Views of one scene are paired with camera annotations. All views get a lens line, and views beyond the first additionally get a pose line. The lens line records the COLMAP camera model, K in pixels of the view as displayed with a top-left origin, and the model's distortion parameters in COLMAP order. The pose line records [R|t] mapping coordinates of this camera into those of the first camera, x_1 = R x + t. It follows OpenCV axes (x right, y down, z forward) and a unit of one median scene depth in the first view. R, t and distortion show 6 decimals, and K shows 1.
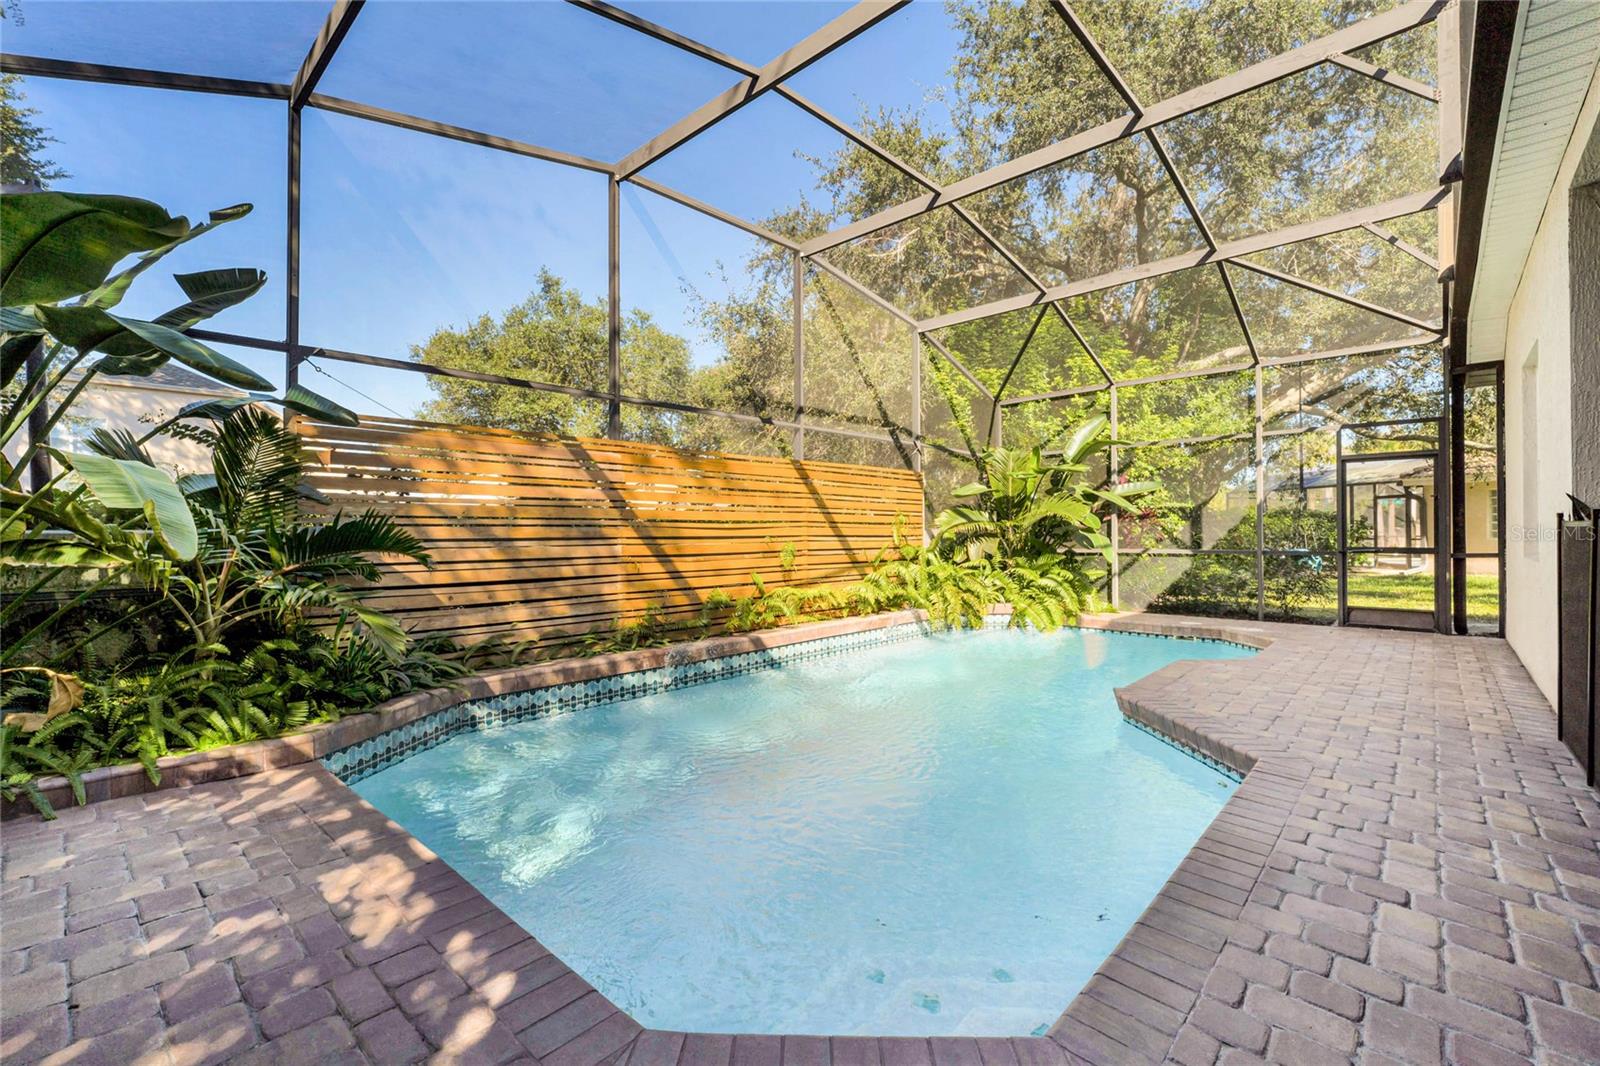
lens RADIAL K [[703.5, 0, 800.0], [0, 703.5, 533.0], [0, 0, 1]] dist [-0.019353, -0.000343]
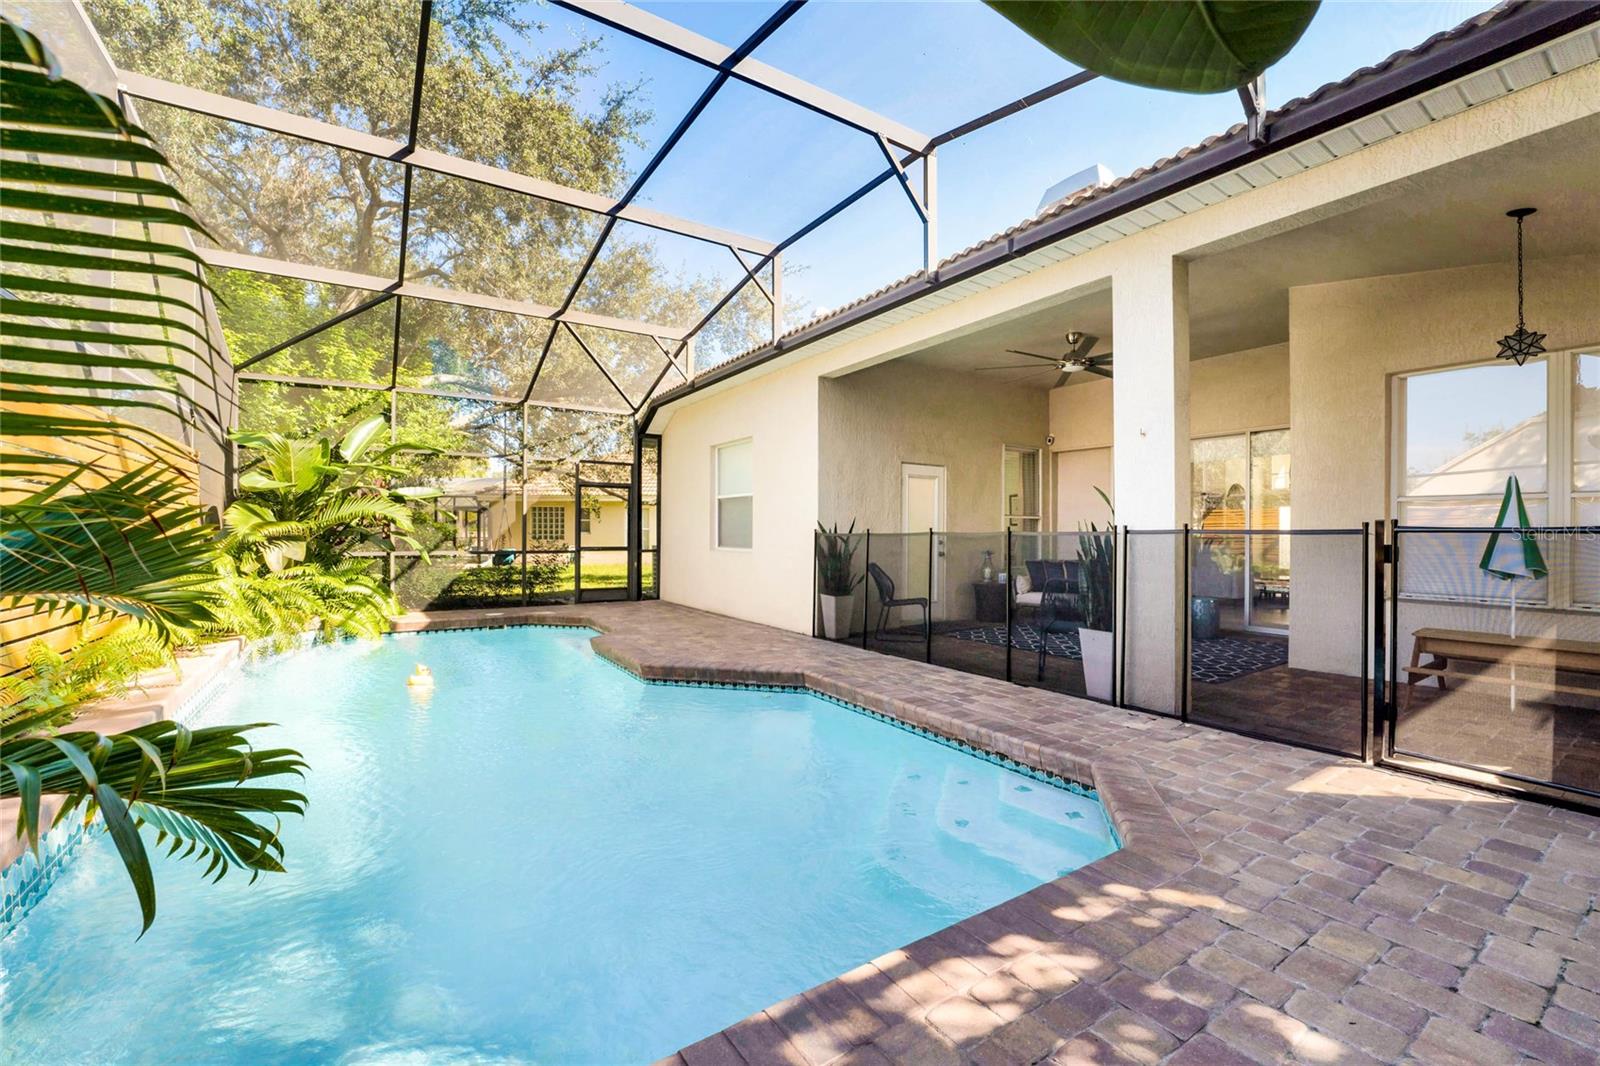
lens RADIAL K [[634.6, 0, 800.0], [0, 634.6, 533.0], [0, 0, 1]] dist [-0.017904, -0.000144]
pose [[0.256691, 0.008984, 0.966452, -0.469585], [-0.006478, 0.999950, -0.007575, -0.002398], [-0.966472, -0.004316, 0.256736, 0.347624]]
